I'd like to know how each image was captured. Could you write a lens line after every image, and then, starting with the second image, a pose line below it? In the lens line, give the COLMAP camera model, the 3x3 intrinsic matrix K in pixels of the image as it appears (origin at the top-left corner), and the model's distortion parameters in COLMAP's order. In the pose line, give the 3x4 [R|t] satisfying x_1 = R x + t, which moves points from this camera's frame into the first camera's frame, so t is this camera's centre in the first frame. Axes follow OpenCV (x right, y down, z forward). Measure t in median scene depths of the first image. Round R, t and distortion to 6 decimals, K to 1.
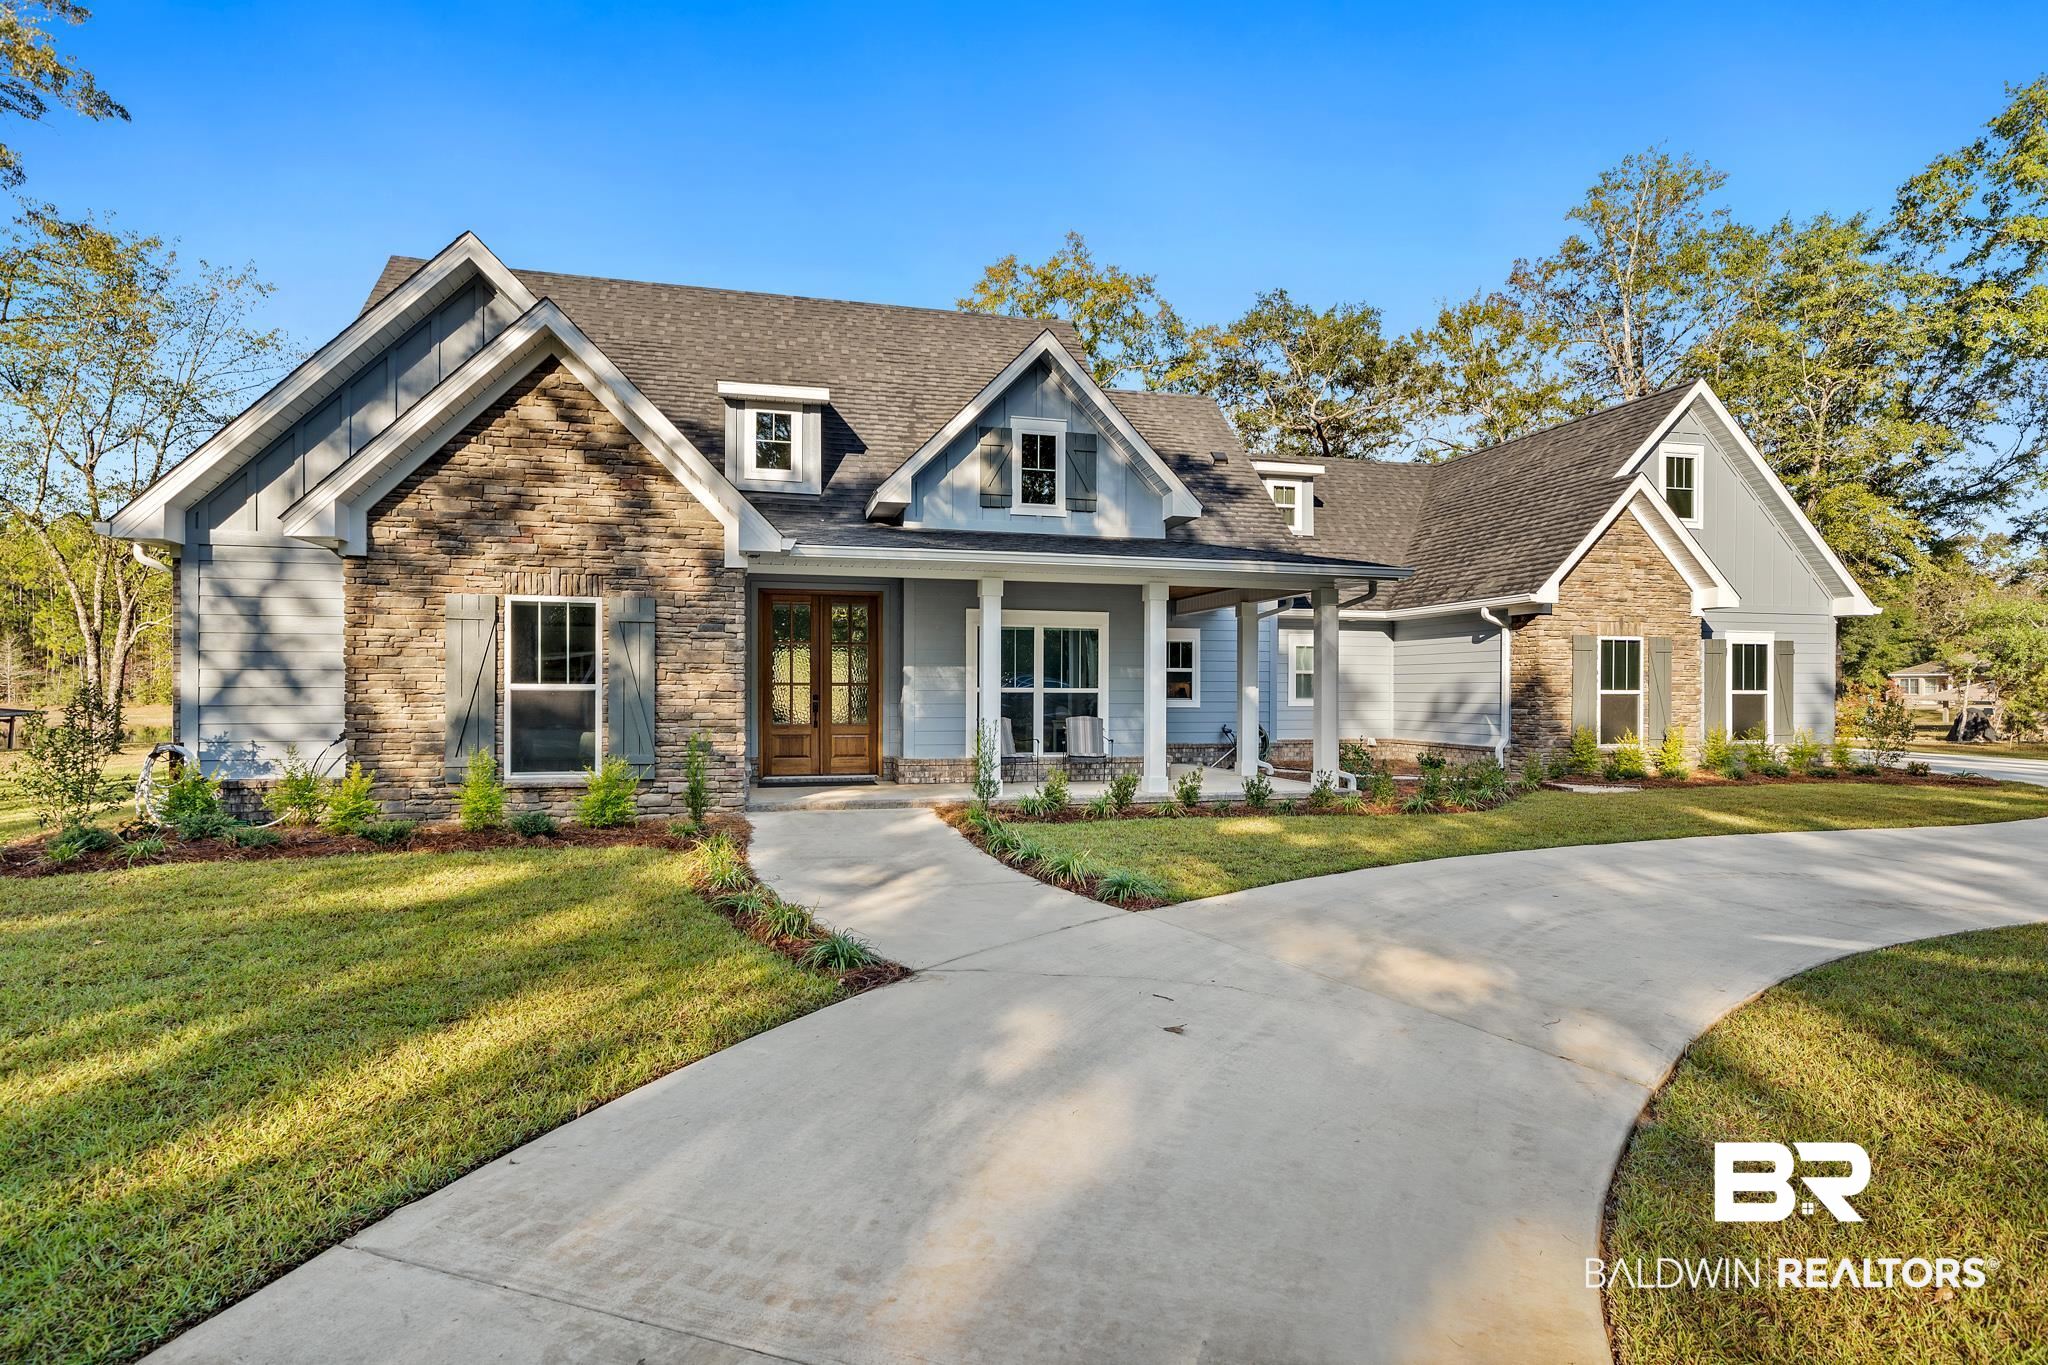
lens RADIAL K [[1054.9, 0, 1041.6], [0, 1054.9, 725.1], [0, 0, 1]] dist [0.004588, 0.000179]
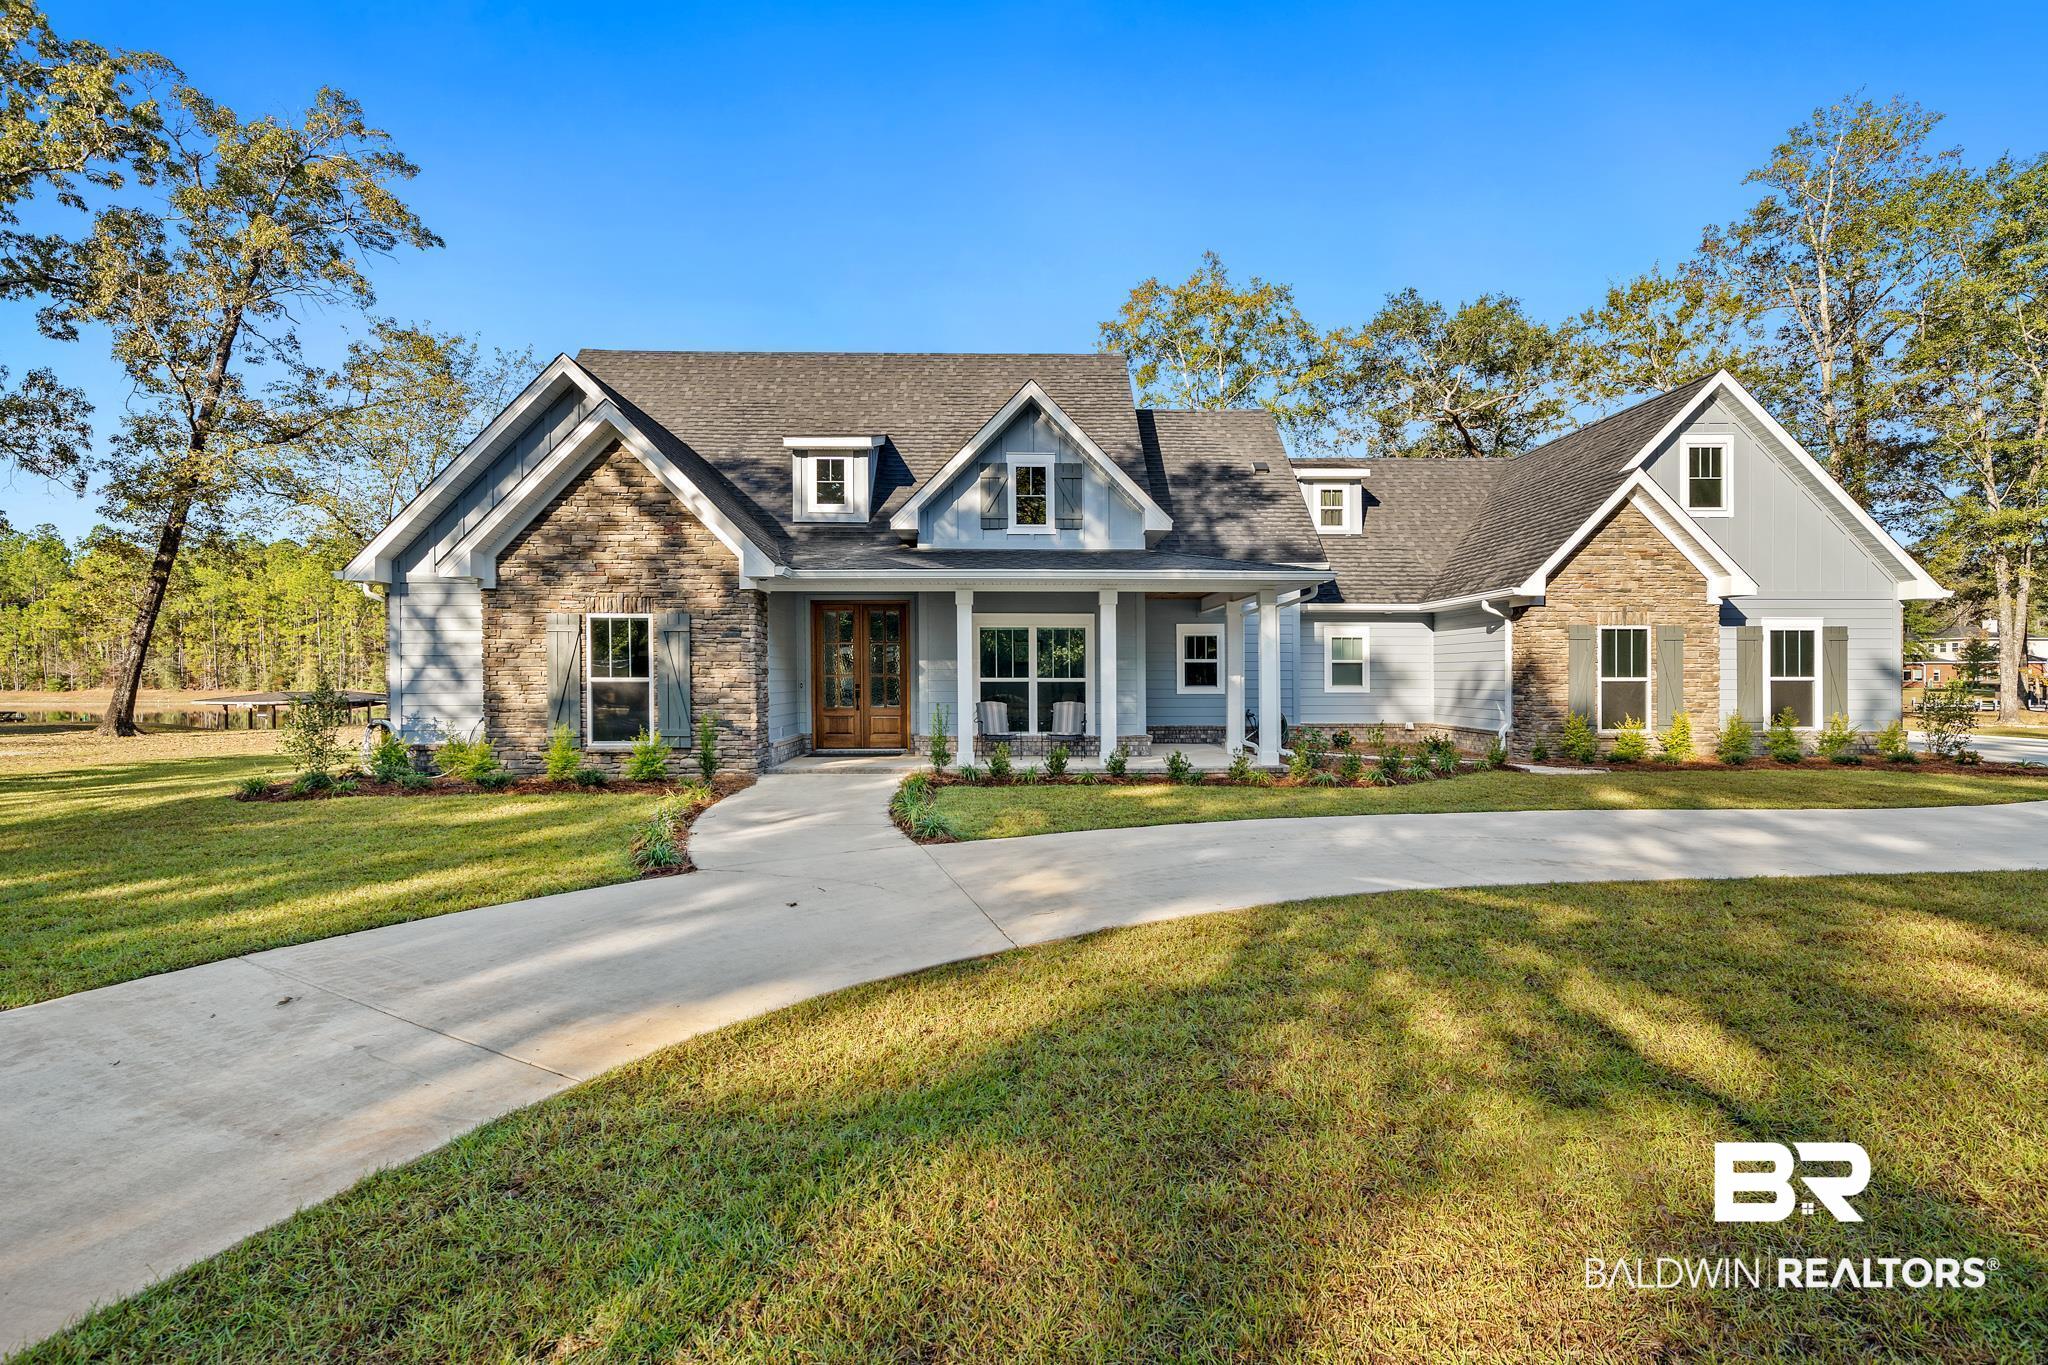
lens RADIAL K [[1002.9, 0, 1042.0], [0, 1002.9, 719.9], [0, 0, 1]] dist [0.005932, -0.000495]
pose [[0.975681, 0.006078, -0.219113, 0.250024], [-0.003890, 0.999938, 0.010416, 0.000885], [0.219163, -0.009310, 0.975644, -0.108298]]
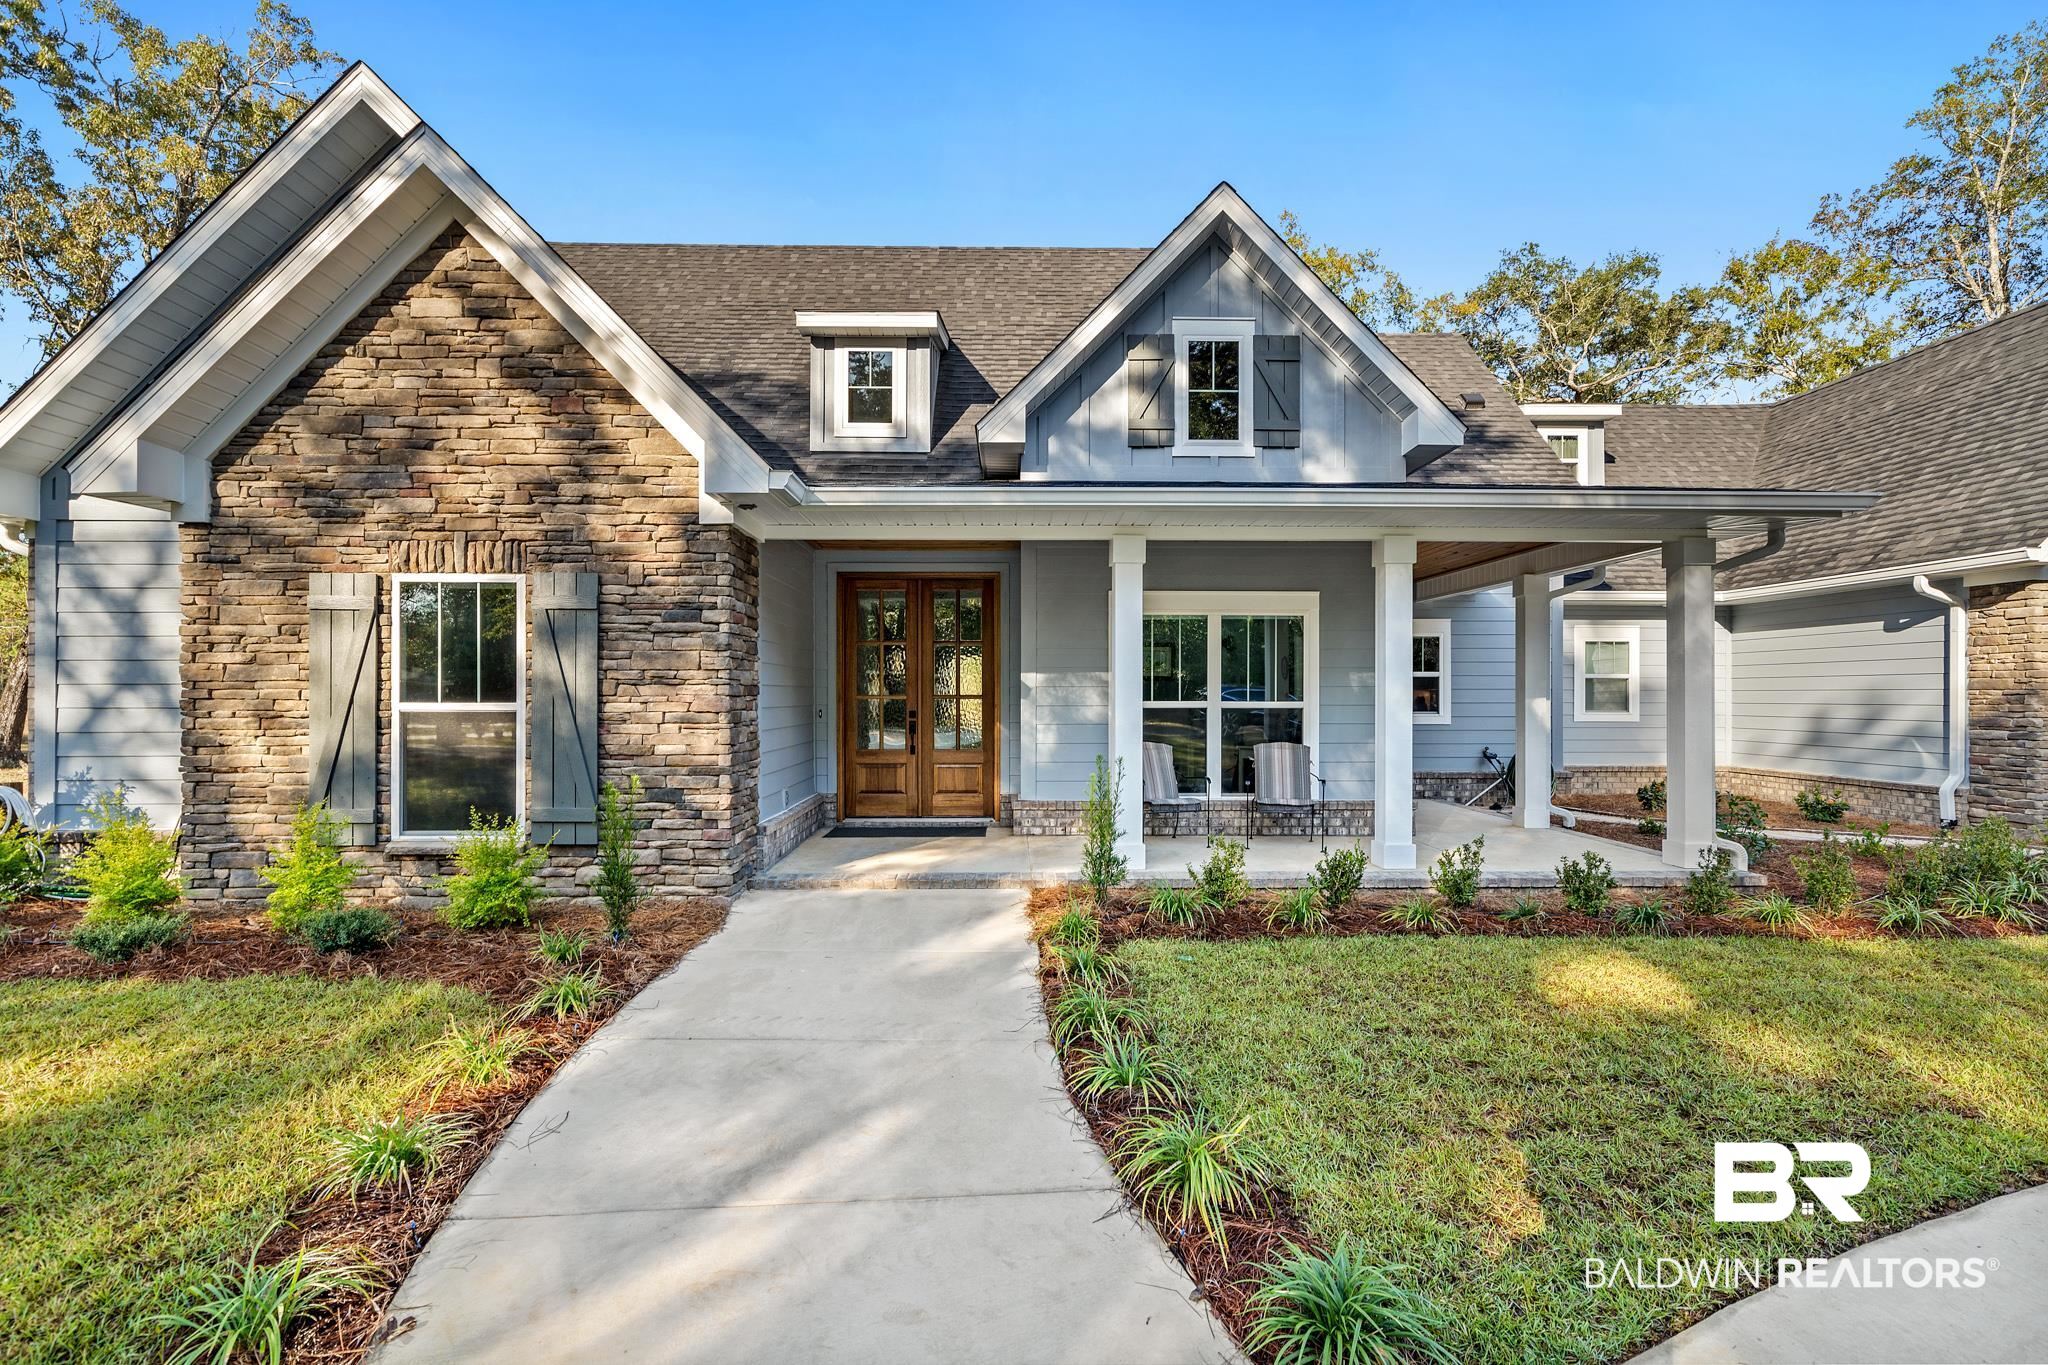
lens RADIAL K [[958.2, 0, 1016.1], [0, 958.2, 700.4], [0, 0, 1]] dist [0.002054, 0.001441]
pose [[0.967930, -0.001811, -0.251213, 0.028947], [-0.005155, 0.999620, -0.027067, -0.017572], [0.251167, 0.027494, 0.967553, 0.339978]]
